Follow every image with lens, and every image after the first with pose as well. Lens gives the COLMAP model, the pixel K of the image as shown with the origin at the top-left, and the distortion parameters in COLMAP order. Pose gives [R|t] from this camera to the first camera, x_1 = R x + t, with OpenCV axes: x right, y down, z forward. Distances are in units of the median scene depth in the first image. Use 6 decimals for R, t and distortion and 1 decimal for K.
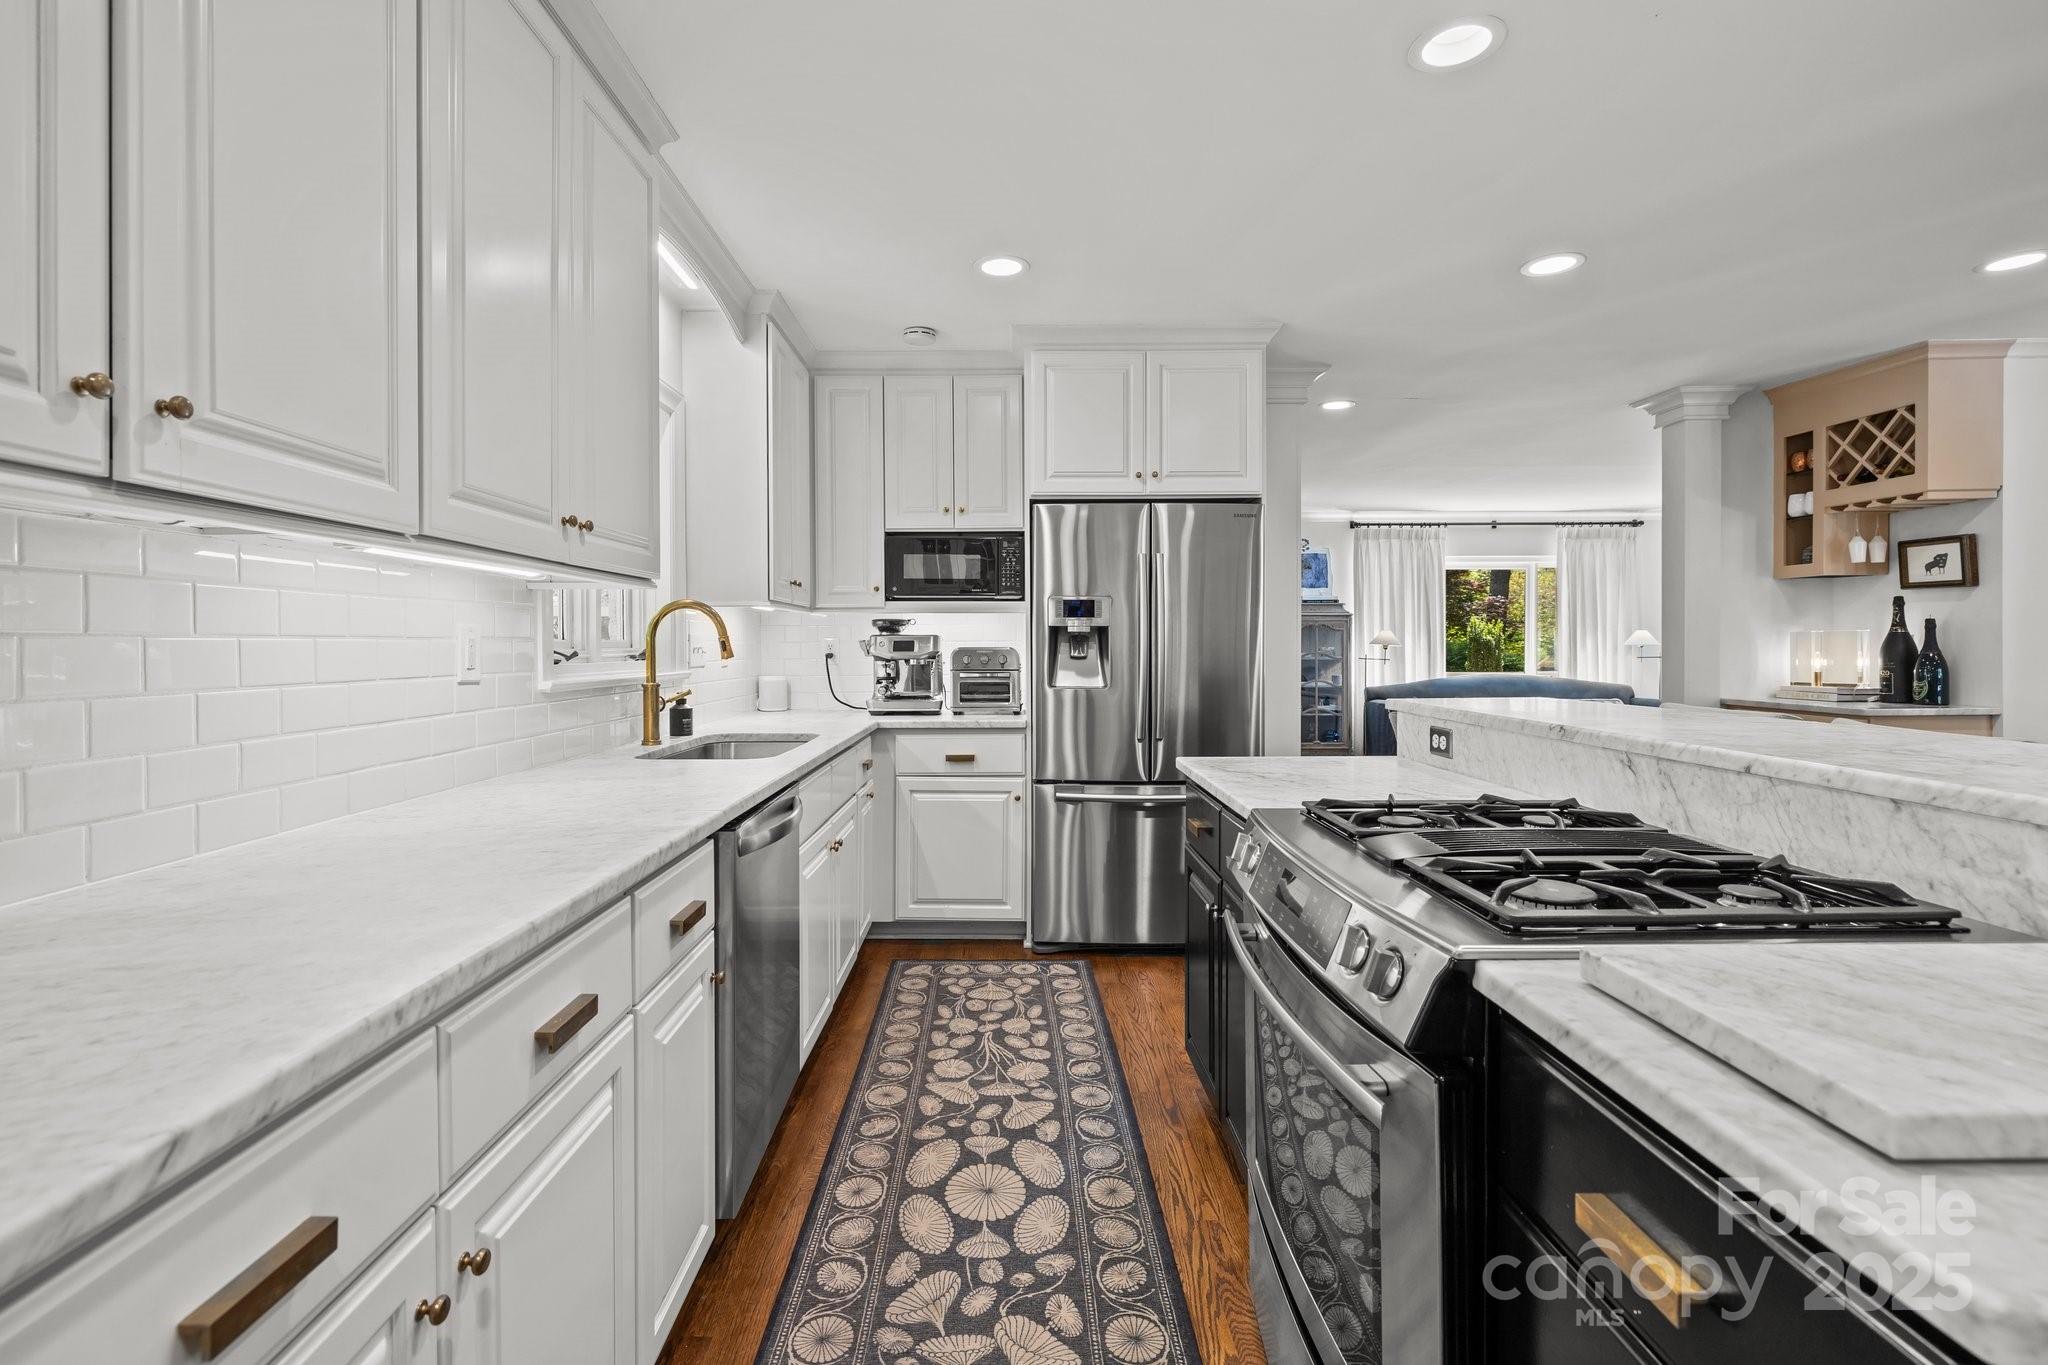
lens RADIAL K [[916.9, 0, 997.9], [0, 916.9, 653.2], [0, 0, 1]] dist [-0.008115, 0.000912]
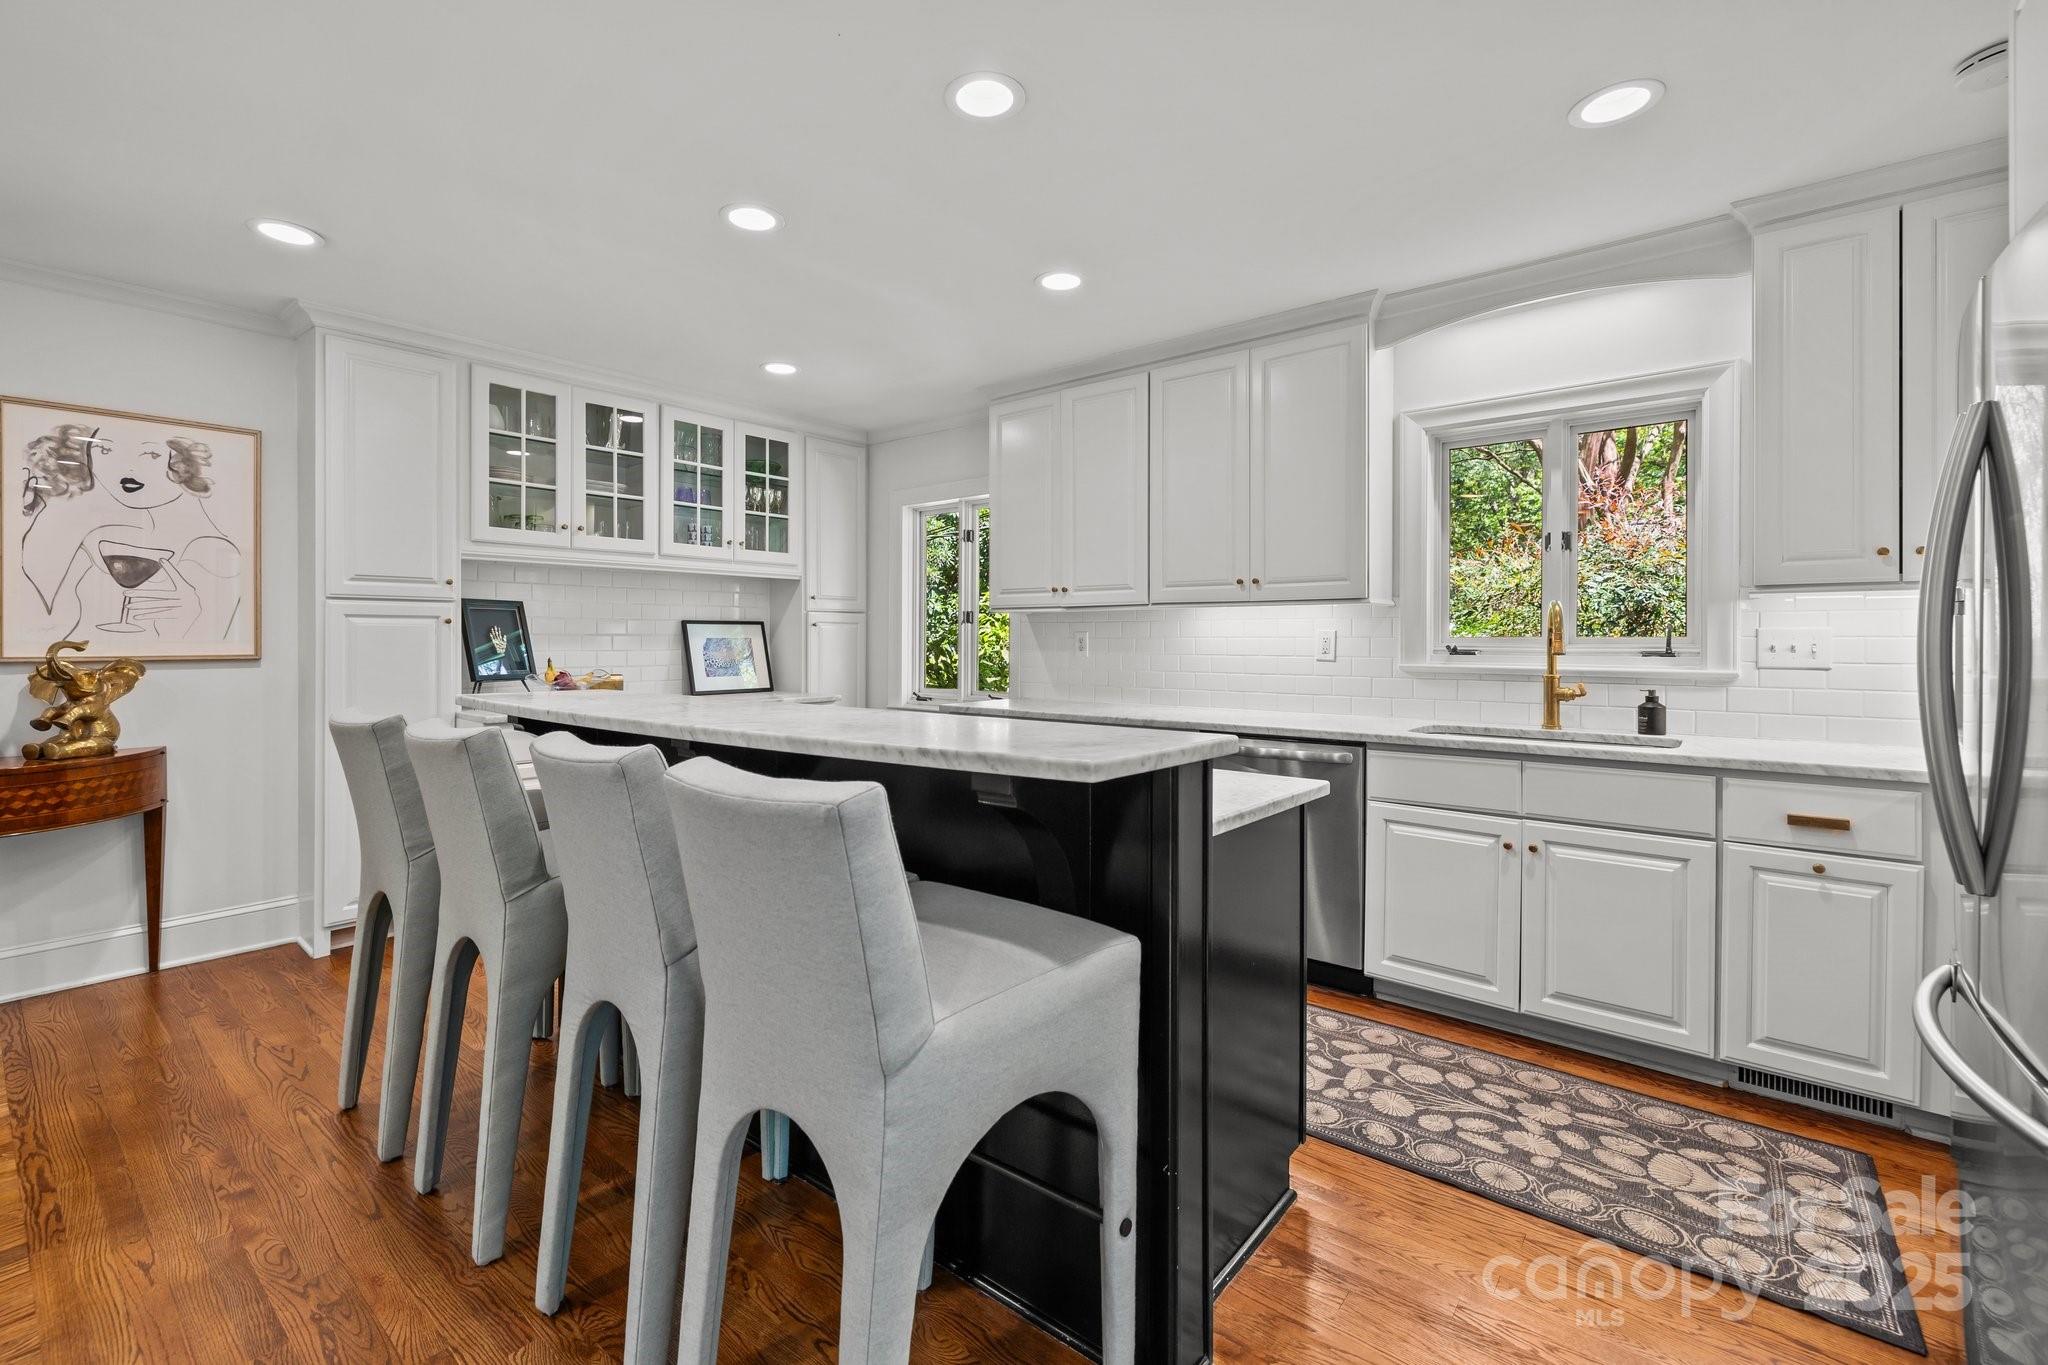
lens RADIAL K [[884.3, 0, 993.2], [0, 884.3, 643.2], [0, 0, 1]] dist [-0.000346, -0.000189]
pose [[-0.642263, 0.002601, -0.766480, 0.752589], [-0.006322, 0.999942, 0.008691, -0.010562], [0.766458, 0.010427, -0.642210, 0.972702]]
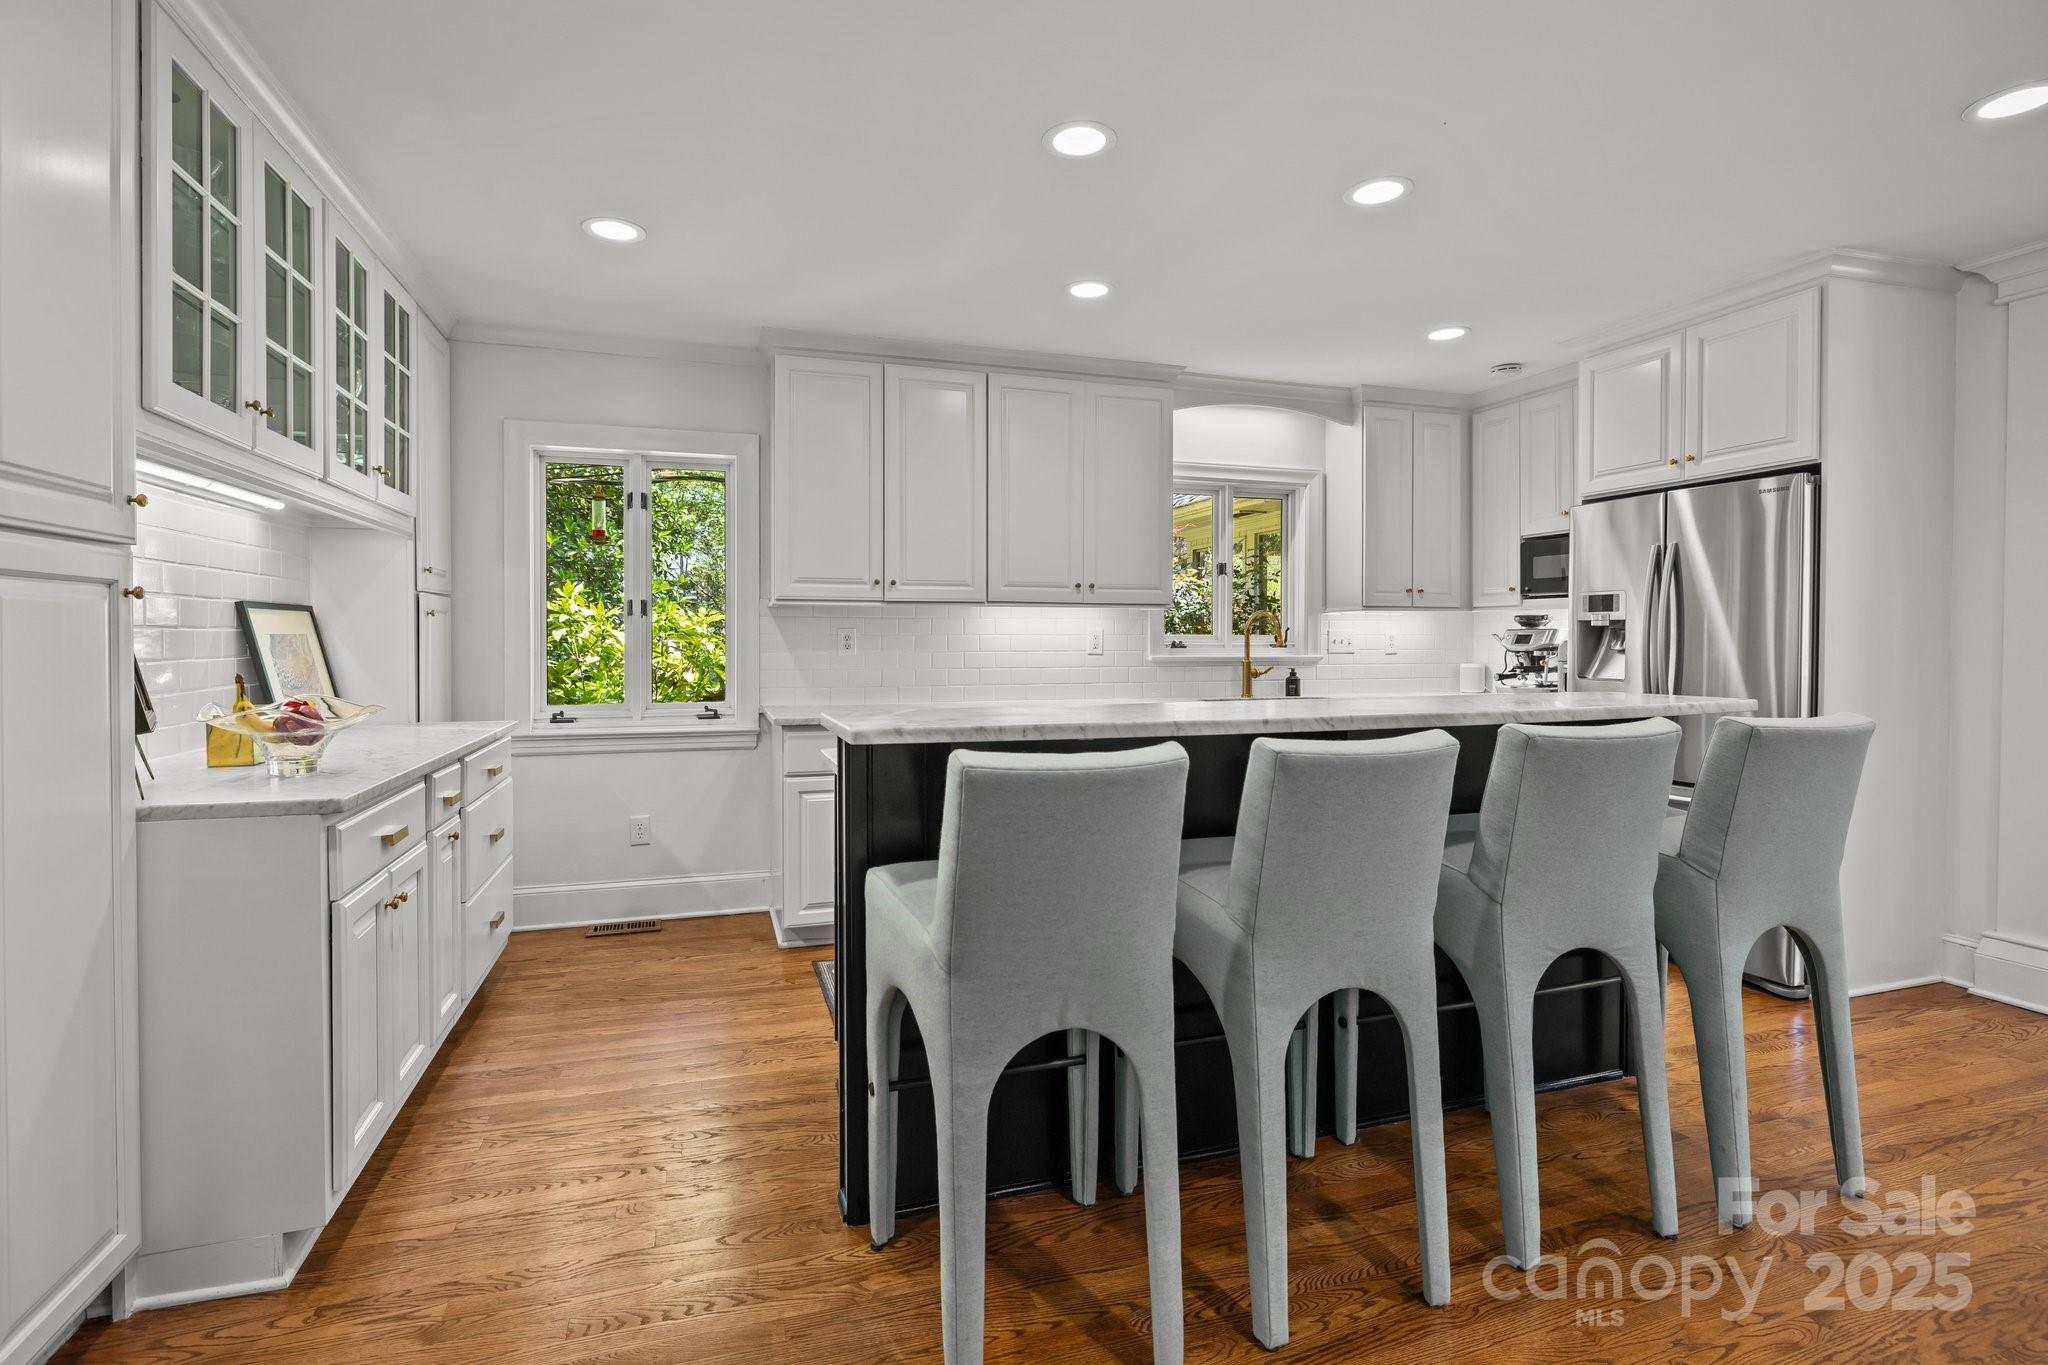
lens RADIAL K [[974.1, 0, 1016.9], [0, 974.1, 651.4], [0, 0, 1]] dist [-0.004112, 0.001010]
pose [[0.318811, 0.014376, -0.947709, 0.977846], [-0.006483, 0.999895, 0.012987, -0.004304], [0.947796, 0.002003, 0.318870, 0.022268]]
